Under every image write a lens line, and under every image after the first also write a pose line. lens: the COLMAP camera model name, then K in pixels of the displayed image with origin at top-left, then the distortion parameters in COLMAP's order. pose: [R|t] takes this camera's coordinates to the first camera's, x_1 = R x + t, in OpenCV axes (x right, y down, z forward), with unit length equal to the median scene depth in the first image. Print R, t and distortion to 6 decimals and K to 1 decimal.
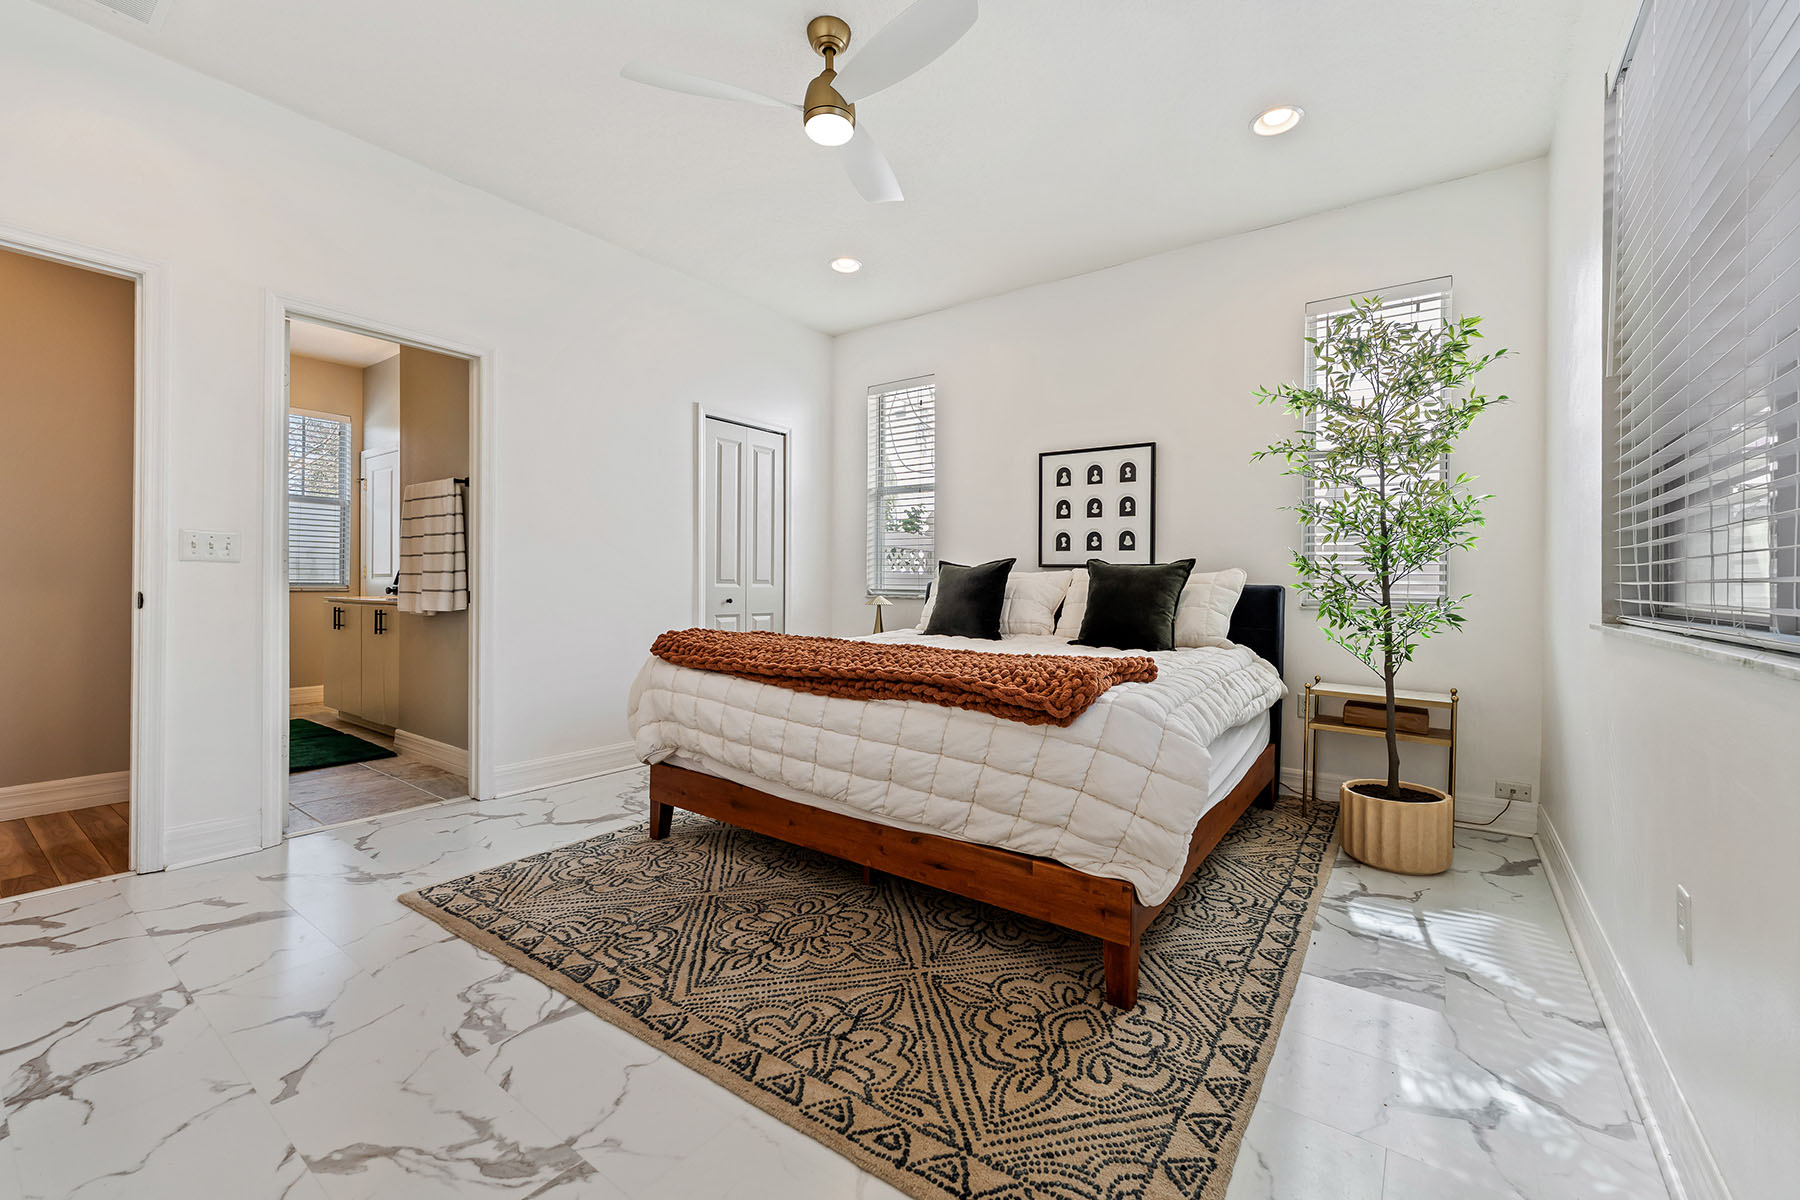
lens RADIAL K [[735.3, 0, 905.5], [0, 735.3, 585.8], [0, 0, 1]] dist [-0.000326, -0.000968]
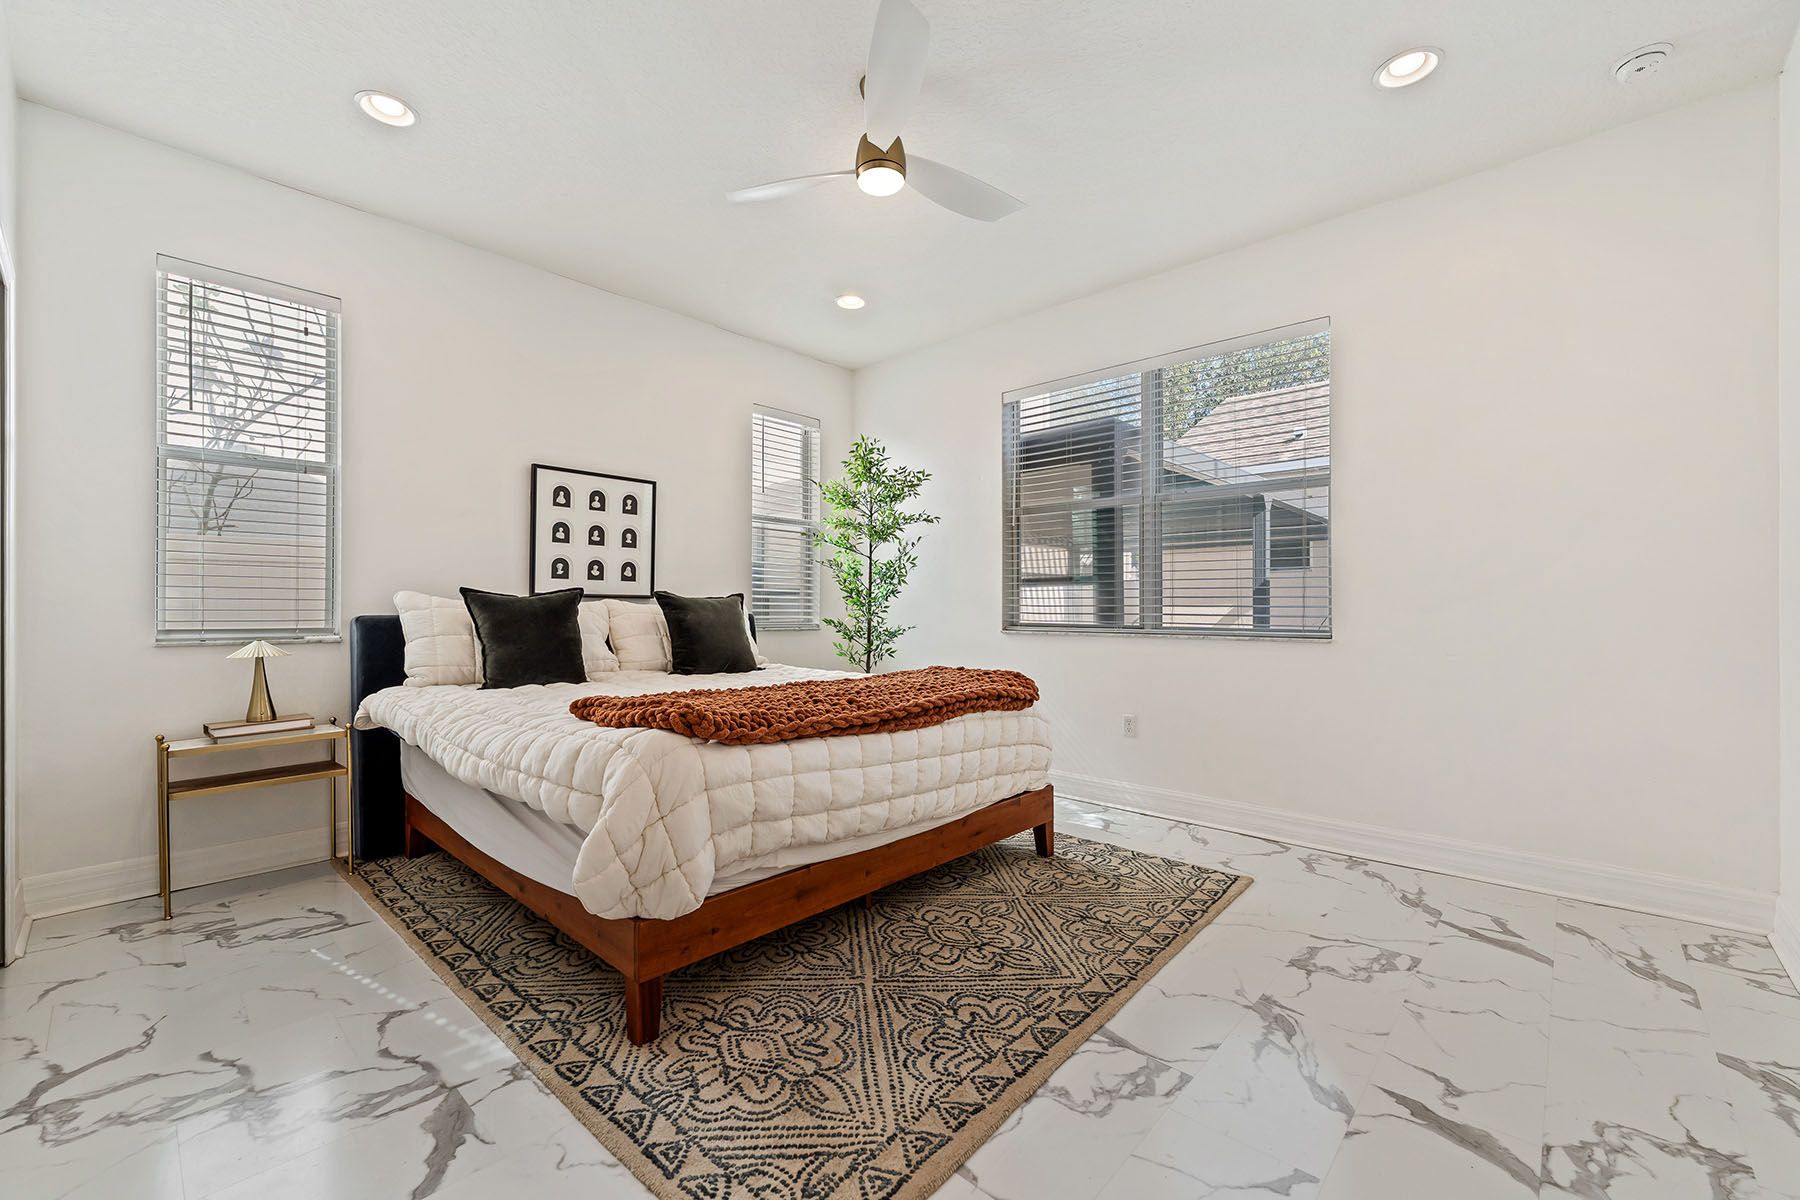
lens RADIAL K [[735.3, 0, 905.3], [0, 735.3, 610.1], [0, 0, 1]] dist [-0.000326, -0.000968]
pose [[0.107809, -0.013830, 0.994075, -1.098119], [0.002683, 0.999904, 0.013620, -0.035108], [-0.994168, 0.001199, 0.107836, 0.841836]]
